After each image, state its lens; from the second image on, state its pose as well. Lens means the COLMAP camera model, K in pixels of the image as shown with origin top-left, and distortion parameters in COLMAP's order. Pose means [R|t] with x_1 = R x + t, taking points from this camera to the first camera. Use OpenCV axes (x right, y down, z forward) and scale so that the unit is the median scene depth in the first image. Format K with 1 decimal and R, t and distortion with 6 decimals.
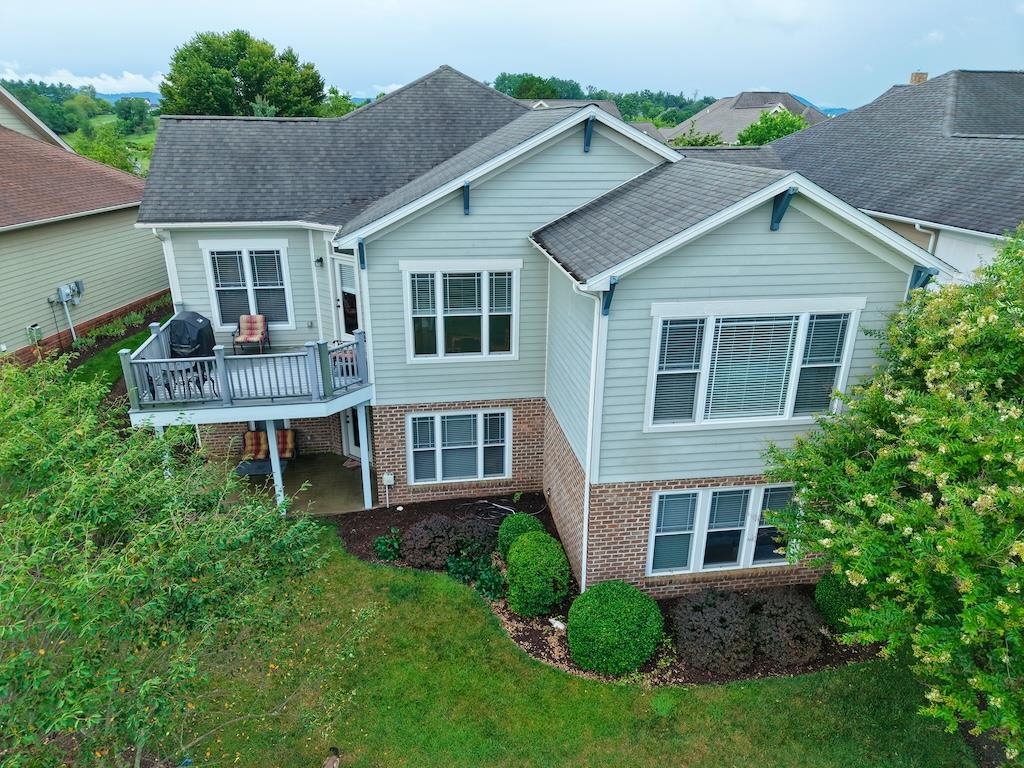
lens RADIAL K [[683.2, 0, 512.0], [0, 683.2, 384.0], [0, 0, 1]] dist [0.042925, -0.047299]
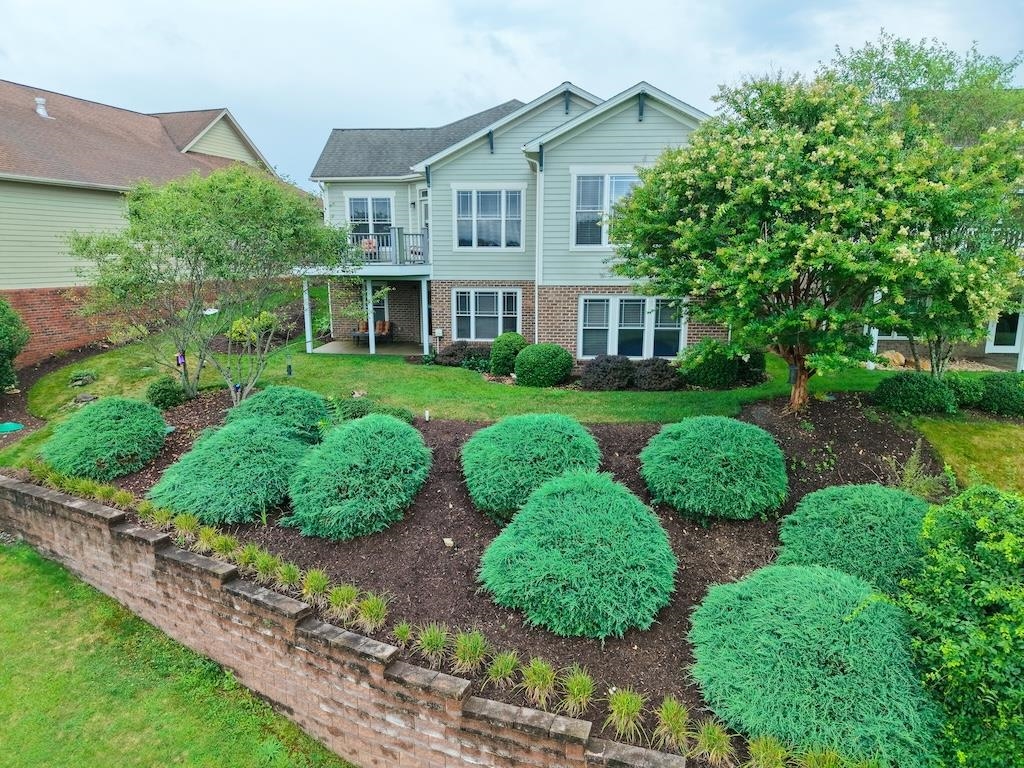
lens RADIAL K [[683.2, 0, 512.0], [0, 683.2, 384.0], [0, 0, 1]] dist [0.042925, -0.047299]
pose [[0.972537, 0.040988, -0.229110, 0.347050], [-0.080951, 0.982482, -0.167858, 0.518648], [0.218216, 0.181795, 0.958818, -0.414484]]
